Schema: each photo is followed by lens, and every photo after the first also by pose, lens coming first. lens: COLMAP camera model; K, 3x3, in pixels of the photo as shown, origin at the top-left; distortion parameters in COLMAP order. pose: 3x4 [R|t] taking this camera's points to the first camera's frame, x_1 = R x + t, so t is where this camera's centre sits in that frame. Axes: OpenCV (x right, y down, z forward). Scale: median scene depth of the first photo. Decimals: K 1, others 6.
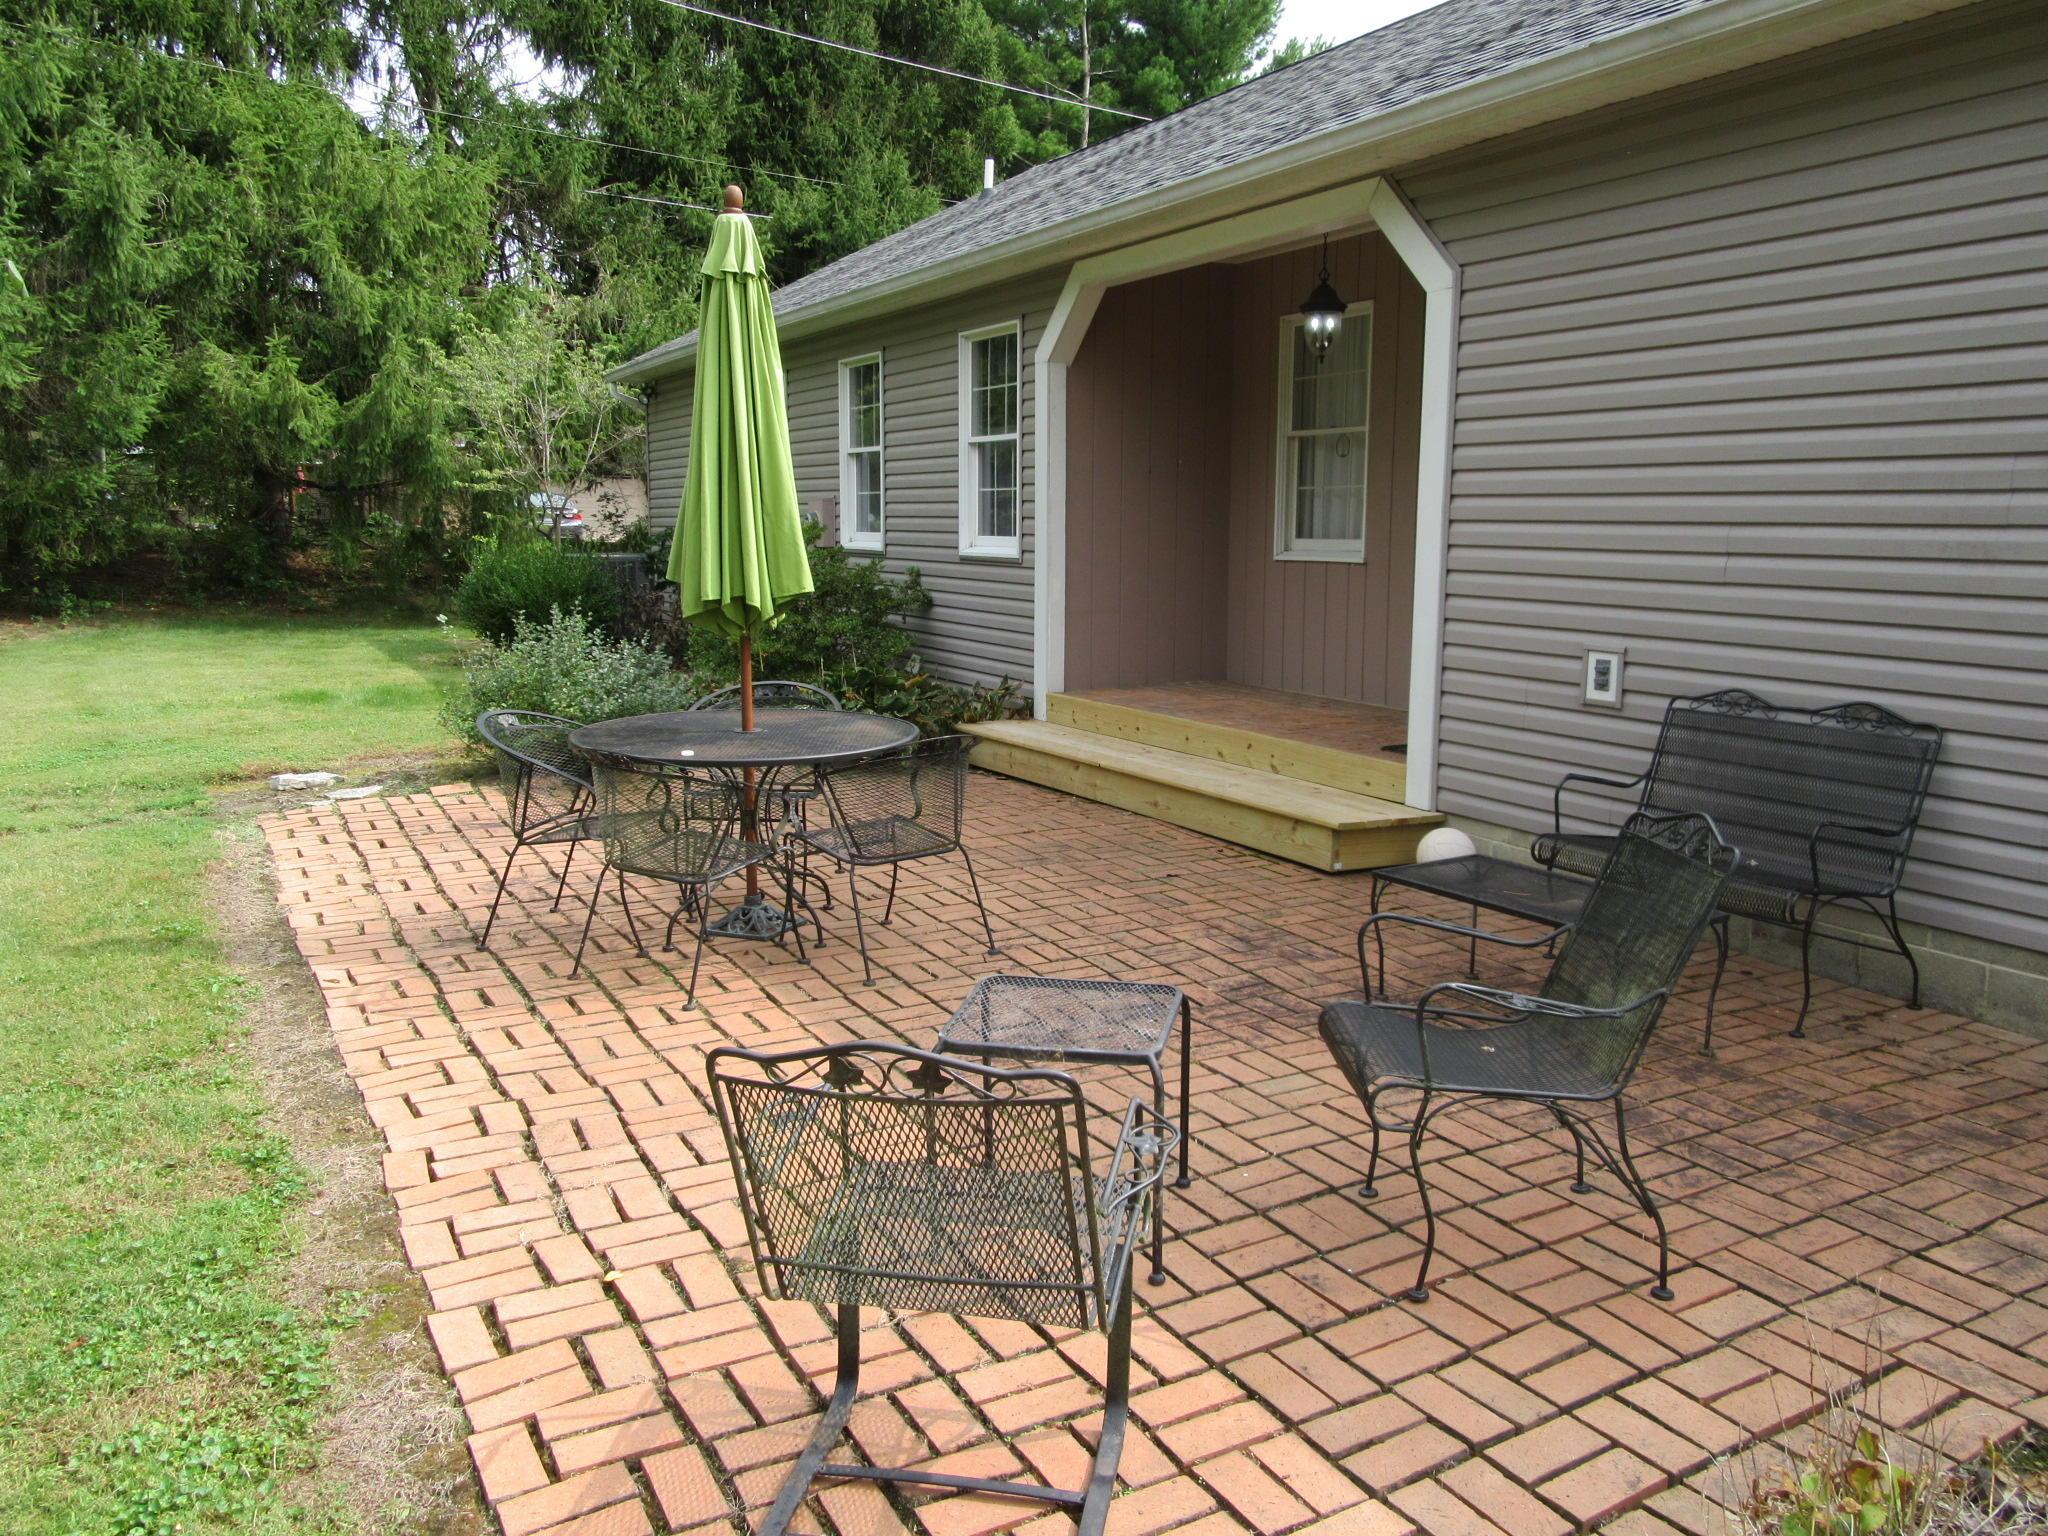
lens RADIAL K [[1635.2, 0, 1019.6], [0, 1635.2, 758.2], [0, 0, 1]] dist [0.016644, 0.004822]
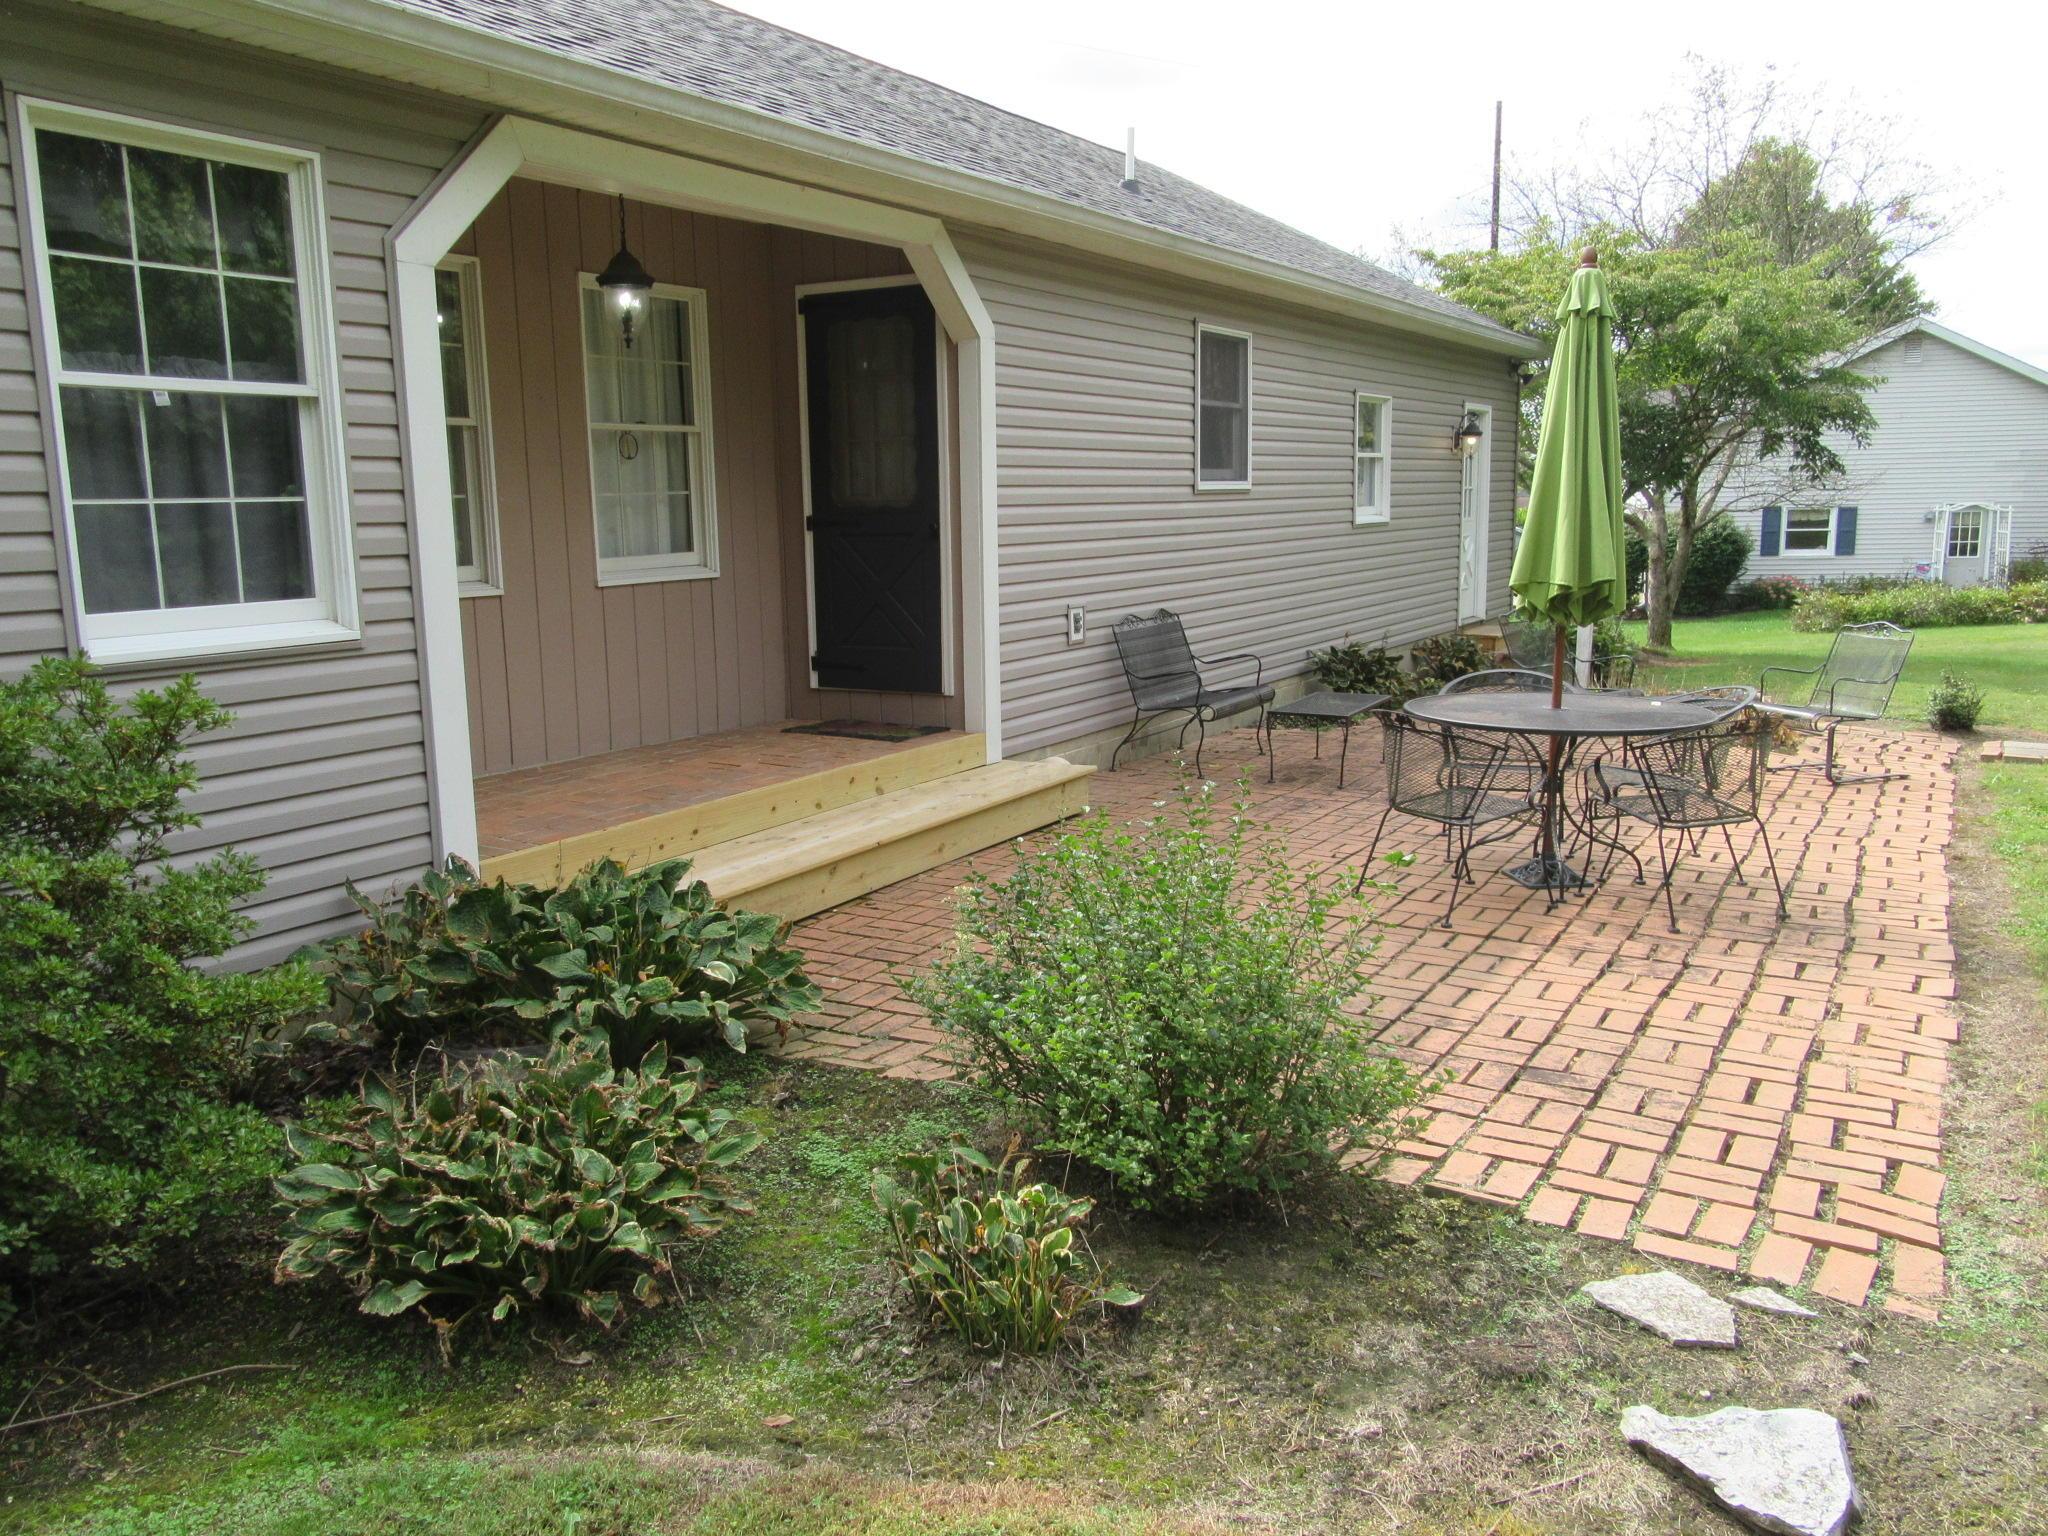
lens RADIAL K [[1635.2, 0, 1015.1], [0, 1635.2, 776.3], [0, 0, 1]] dist [0.016644, 0.004822]
pose [[-0.538114, -0.127446, 0.833181, -0.511890], [0.150273, 0.958159, 0.243617, -0.167228], [-0.829368, 0.256298, -0.496447, 1.050554]]
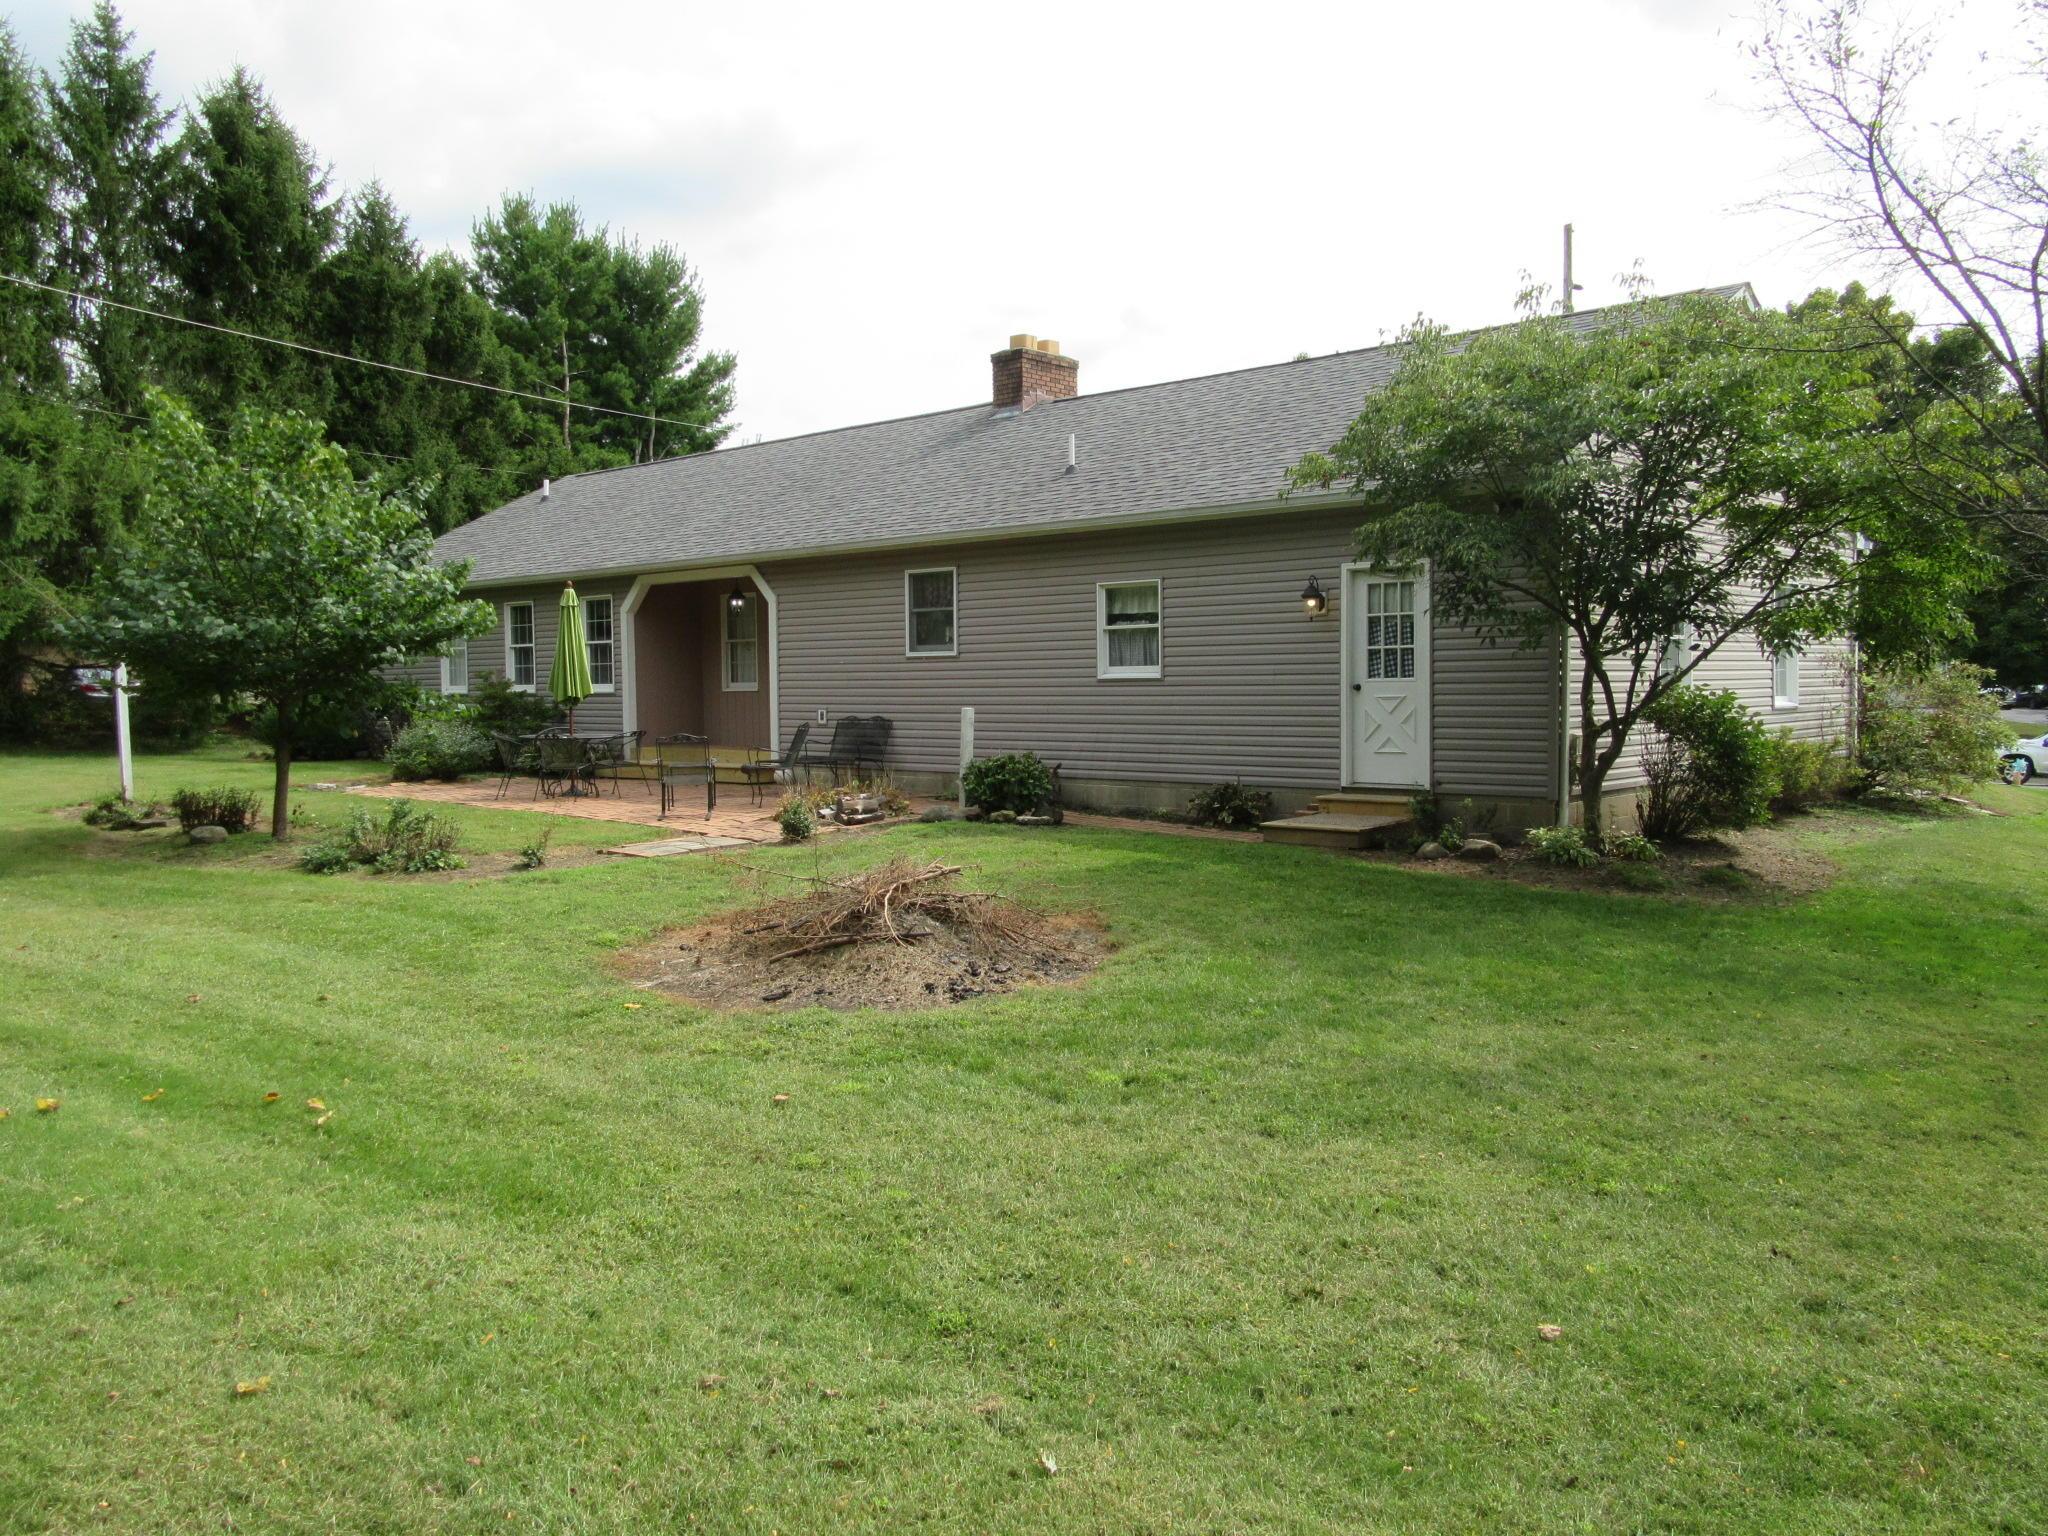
lens RADIAL K [[1564.3, 0, 1032.0], [0, 1564.3, 765.0], [0, 0, 1]] dist [0.005703, 0.000450]
pose [[0.936801, -0.030835, 0.348501, -0.219746], [0.063988, 0.994407, -0.084023, 0.205277], [-0.343961, 0.101012, 0.933535, -1.274258]]
